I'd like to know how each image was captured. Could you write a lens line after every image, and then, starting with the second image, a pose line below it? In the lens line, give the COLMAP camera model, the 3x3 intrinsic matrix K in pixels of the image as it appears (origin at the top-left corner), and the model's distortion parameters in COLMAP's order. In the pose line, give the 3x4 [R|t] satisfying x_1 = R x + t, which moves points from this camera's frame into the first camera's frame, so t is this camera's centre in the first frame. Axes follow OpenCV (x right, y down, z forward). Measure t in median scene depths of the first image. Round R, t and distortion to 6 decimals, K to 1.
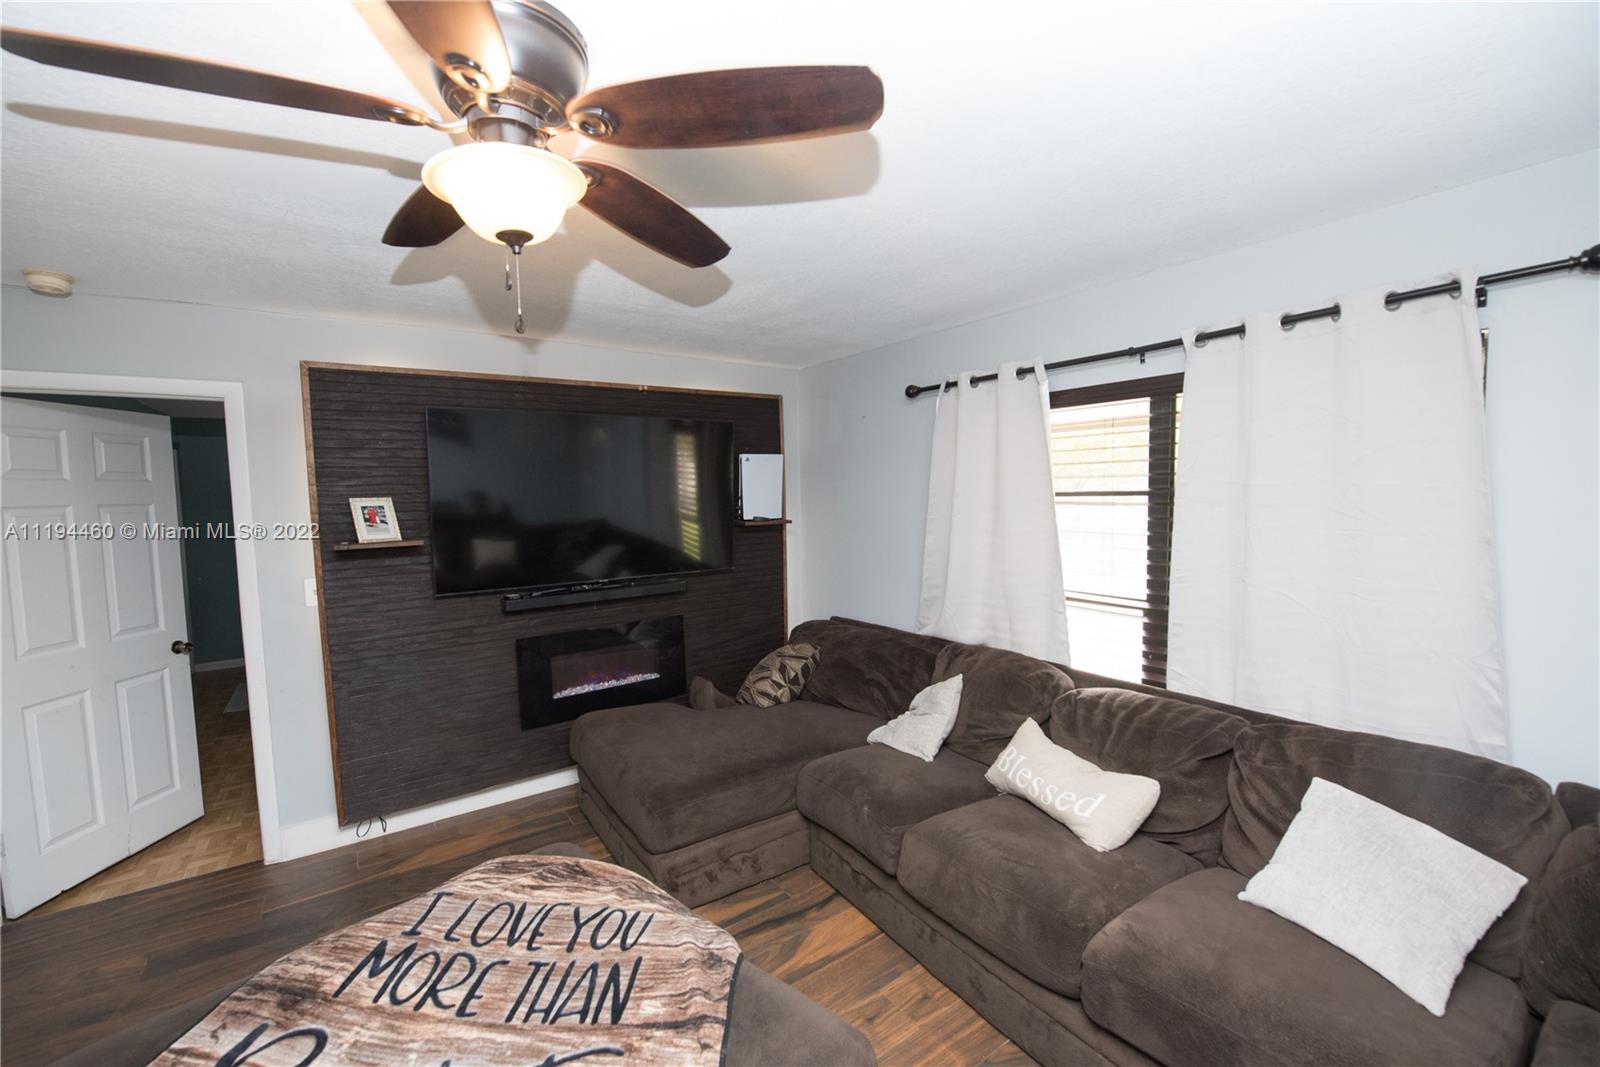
lens RADIAL K [[637.0, 0, 793.2], [0, 637.0, 535.9], [0, 0, 1]] dist [-0.013355, -0.003217]
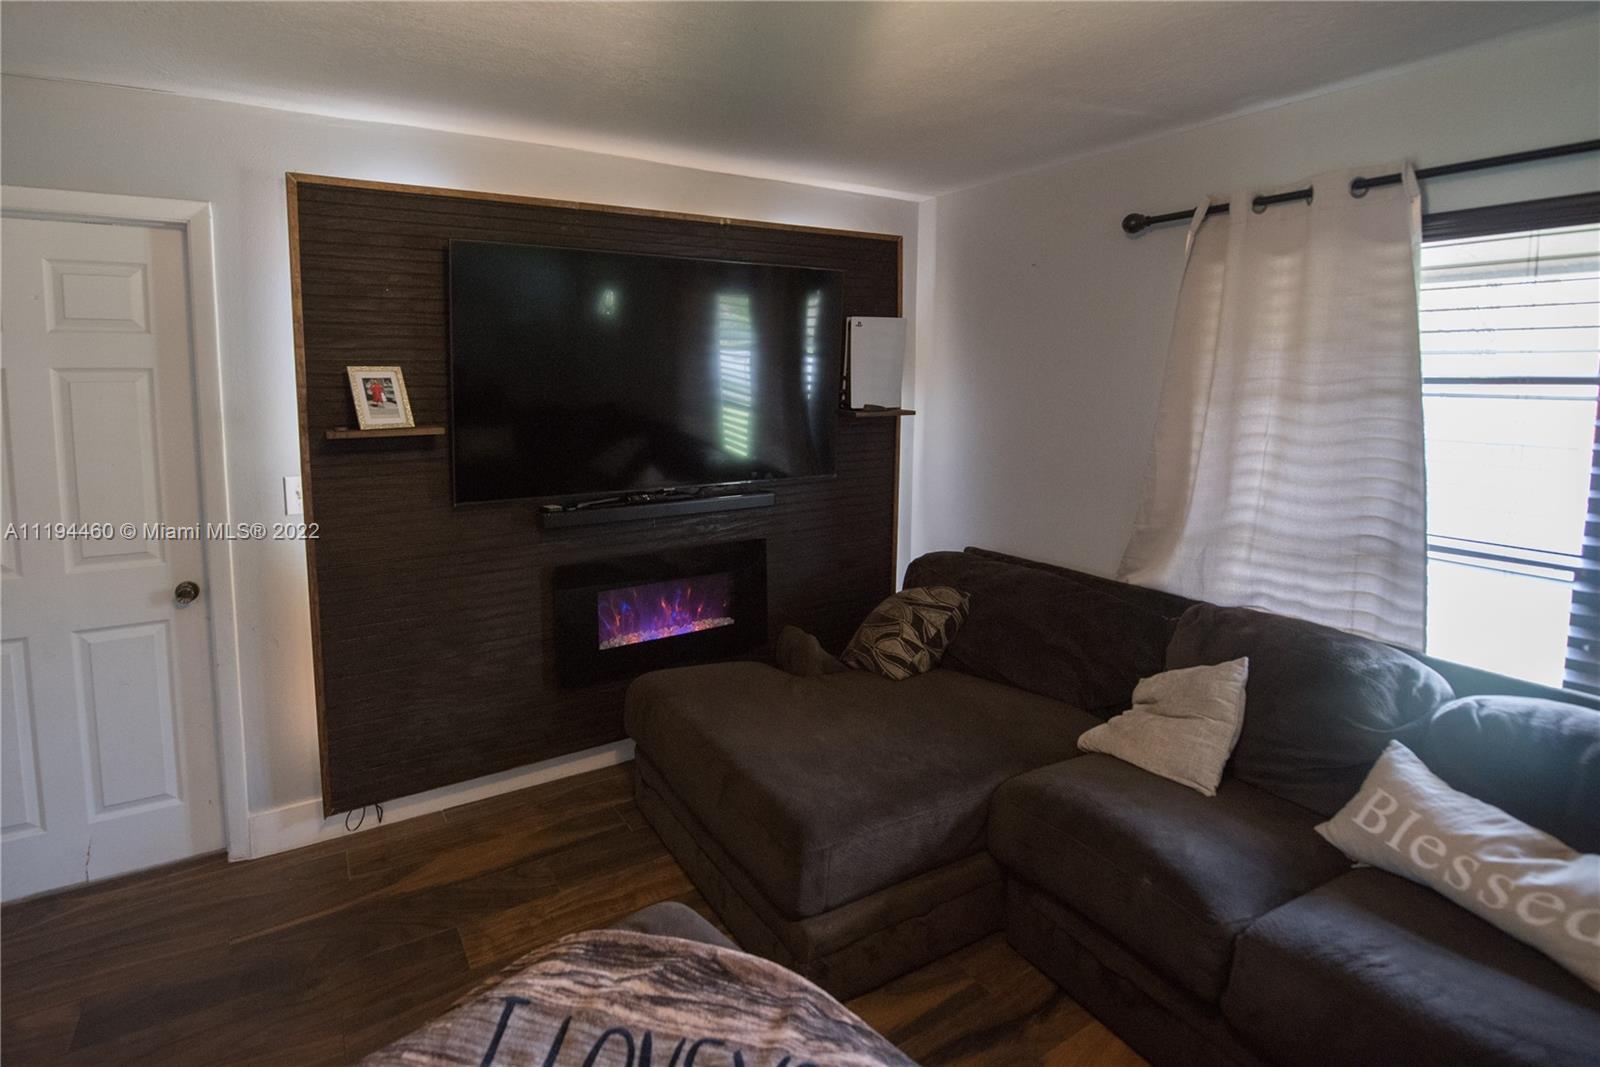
lens RADIAL K [[735.1, 0, 700.6], [0, 735.1, 438.4], [0, 0, 1]] dist [-0.017430, -0.000683]
pose [[0.994000, 0.026444, -0.106138, -0.211149], [-0.024749, 0.999545, 0.017260, -0.002299], [0.106546, -0.014530, 0.994202, 0.214135]]
